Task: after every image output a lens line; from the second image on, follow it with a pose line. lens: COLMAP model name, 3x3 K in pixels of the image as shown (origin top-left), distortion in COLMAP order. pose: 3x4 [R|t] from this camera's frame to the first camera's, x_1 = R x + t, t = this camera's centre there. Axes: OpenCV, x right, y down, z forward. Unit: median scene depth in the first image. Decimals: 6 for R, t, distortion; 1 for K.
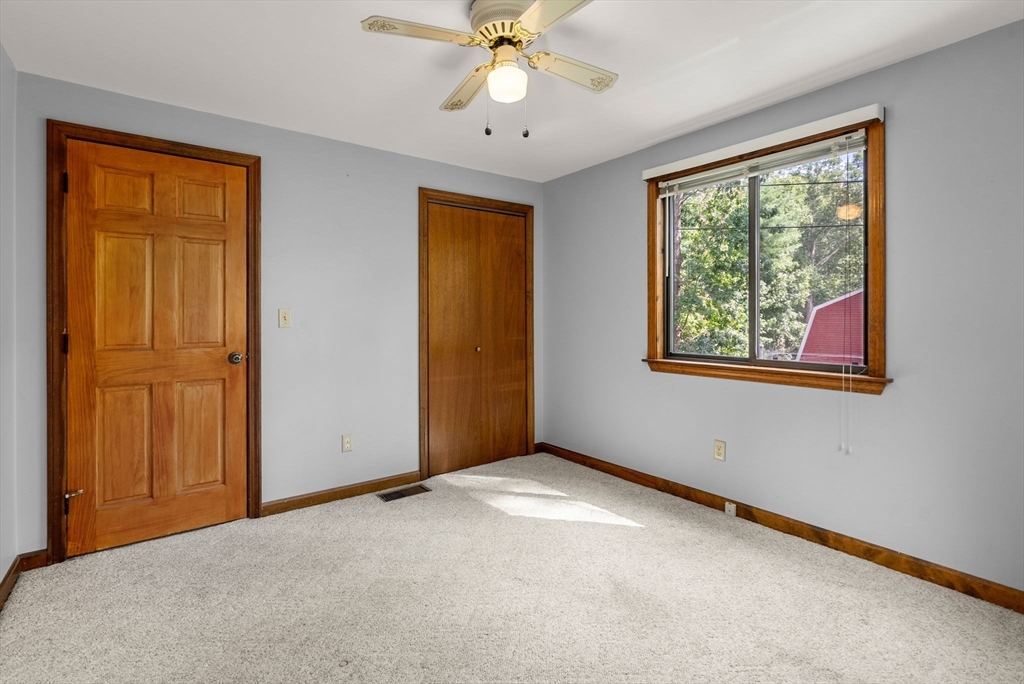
lens RADIAL K [[473.2, 0, 512.8], [0, 473.2, 317.7], [0, 0, 1]] dist [-0.005983, 0.002148]
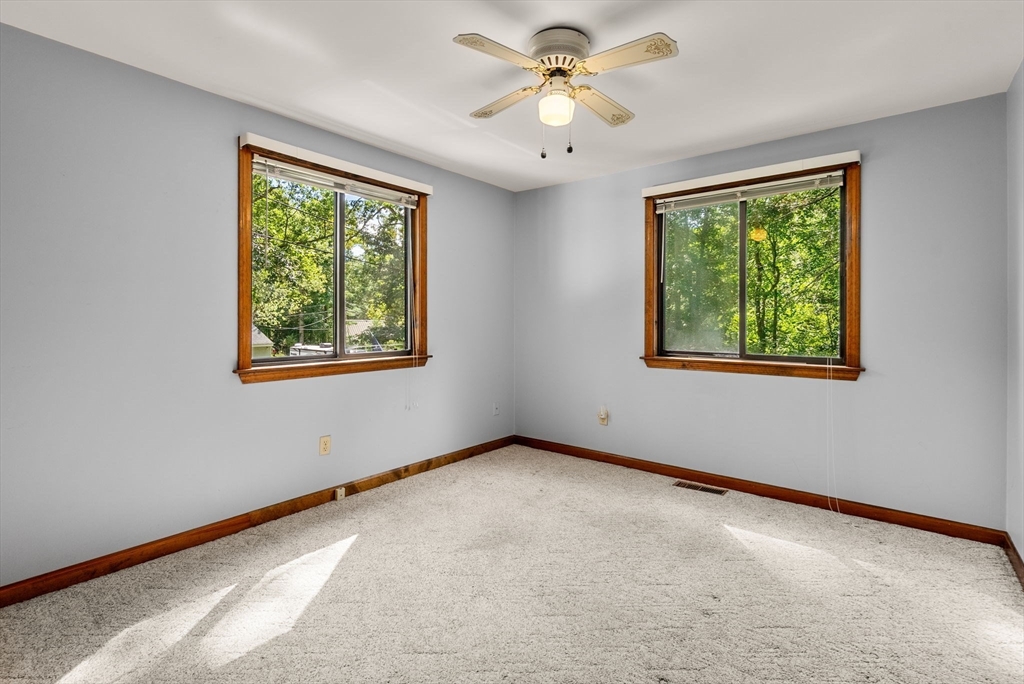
lens RADIAL K [[473.2, 0, 518.4], [0, 473.2, 319.6], [0, 0, 1]] dist [-0.005983, 0.002148]
pose [[-0.232894, -0.003189, 0.972497, -0.715698], [-0.001922, 0.999994, 0.002818, 0.000386], [-0.972500, -0.001213, -0.232899, 0.885128]]
